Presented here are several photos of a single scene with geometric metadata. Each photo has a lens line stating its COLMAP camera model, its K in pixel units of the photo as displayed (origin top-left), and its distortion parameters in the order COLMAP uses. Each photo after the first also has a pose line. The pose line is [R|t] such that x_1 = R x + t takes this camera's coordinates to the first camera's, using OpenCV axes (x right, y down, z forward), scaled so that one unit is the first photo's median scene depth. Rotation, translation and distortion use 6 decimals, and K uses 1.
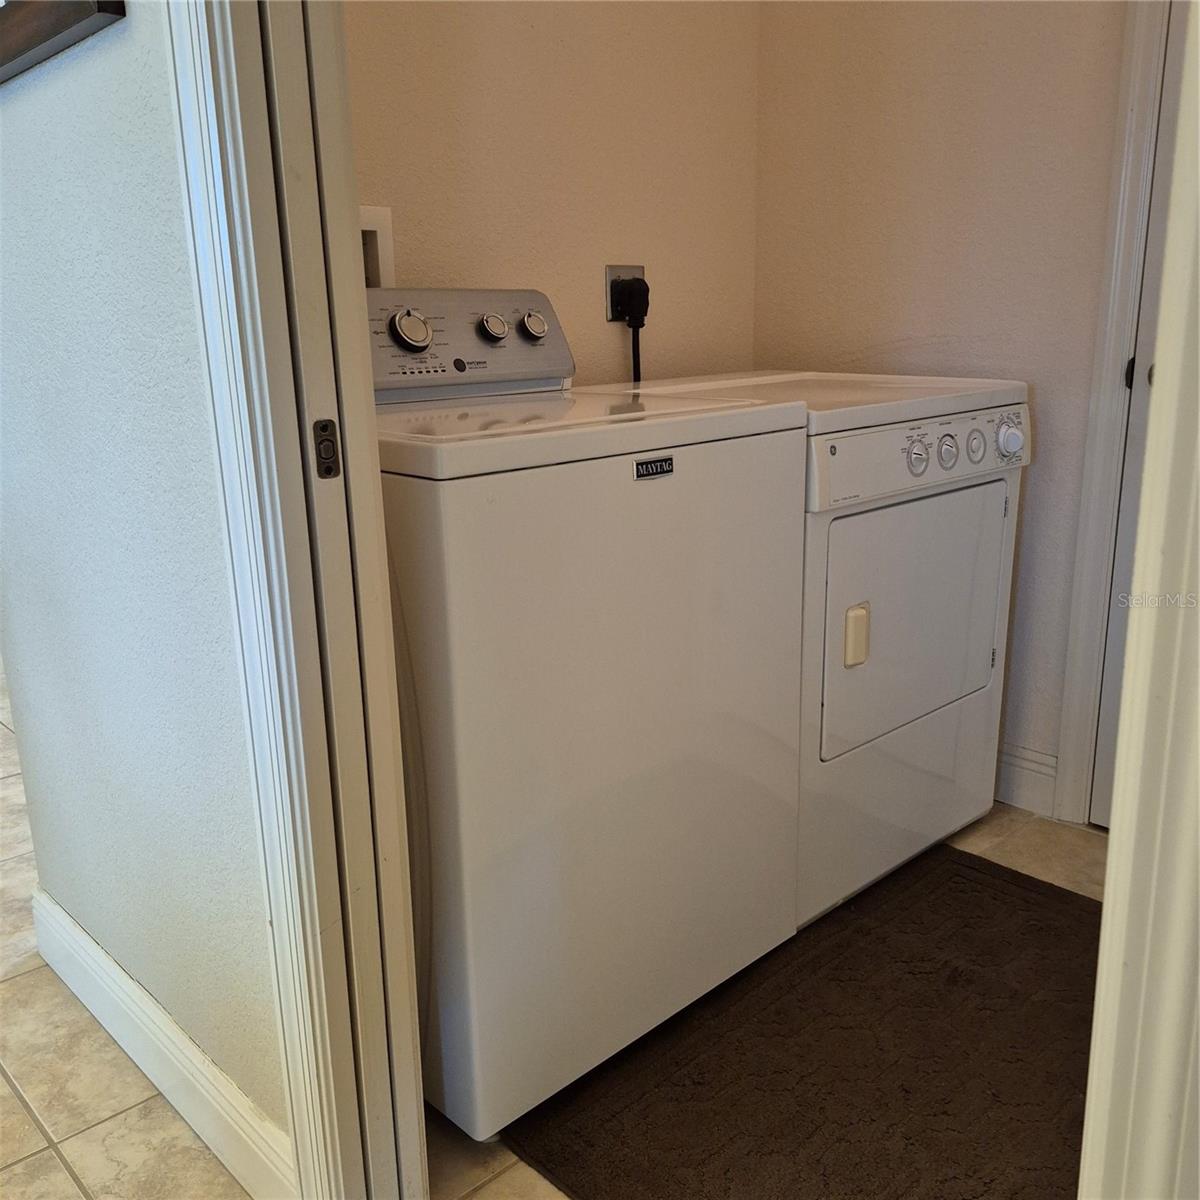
lens RADIAL K [[1147.9, 0, 621.2], [0, 1147.9, 604.5], [0, 0, 1]] dist [0.179921, -0.380463]
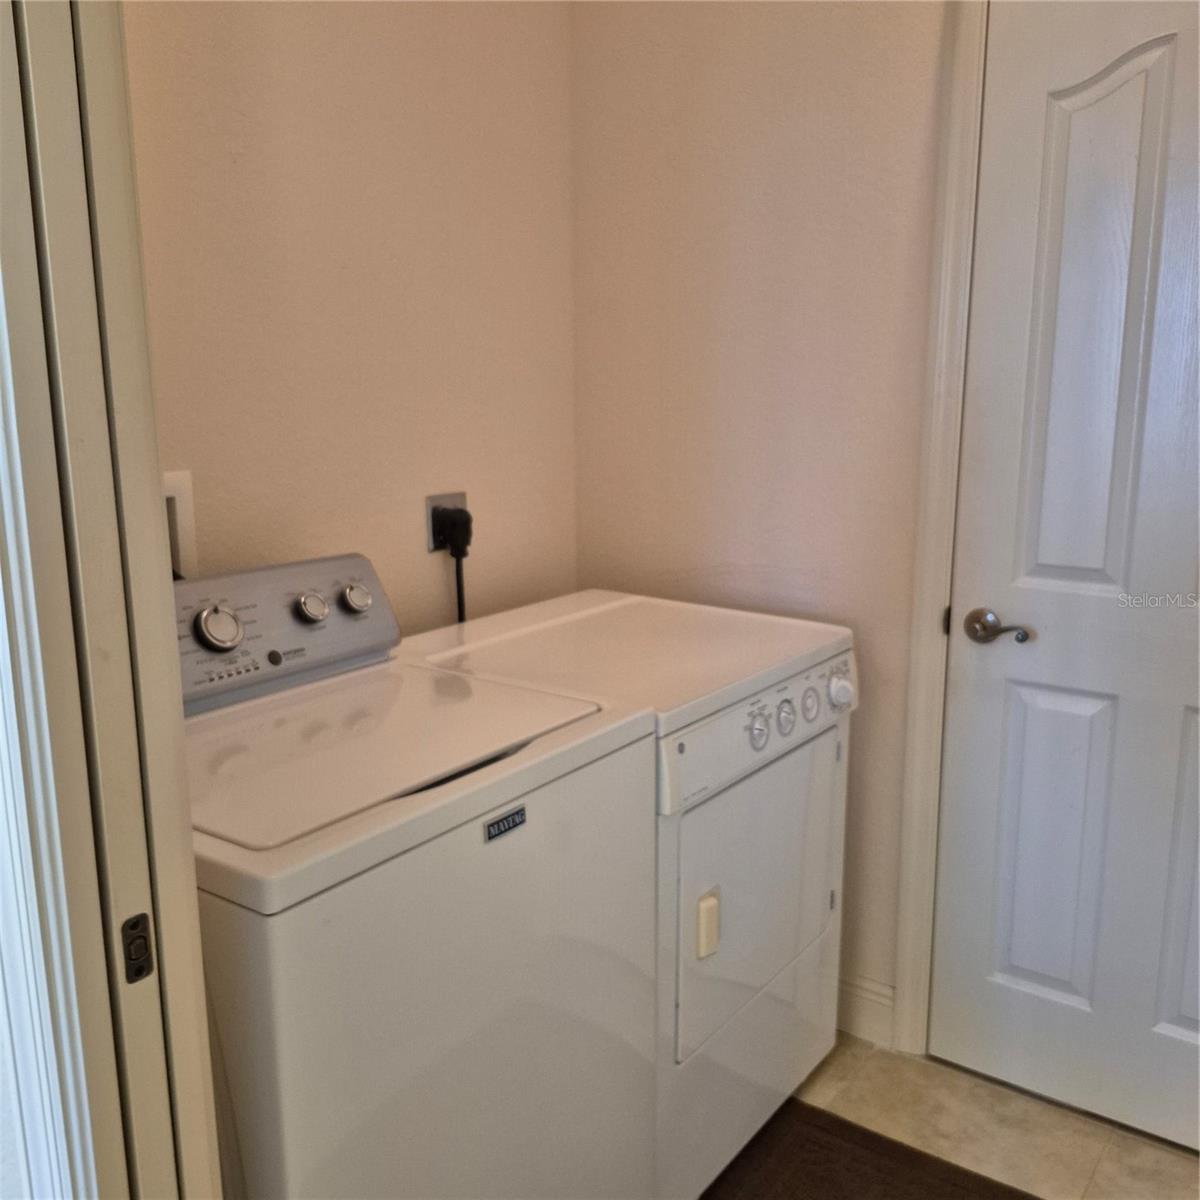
lens RADIAL K [[1147.9, 0, 621.2], [0, 1147.9, 604.5], [0, 0, 1]] dist [0.179921, -0.380463]
pose [[0.984401, -0.021355, 0.174638, -0.028612], [0.031602, 0.997924, -0.056108, -0.179885], [-0.173077, 0.060752, 0.983033, 0.049803]]
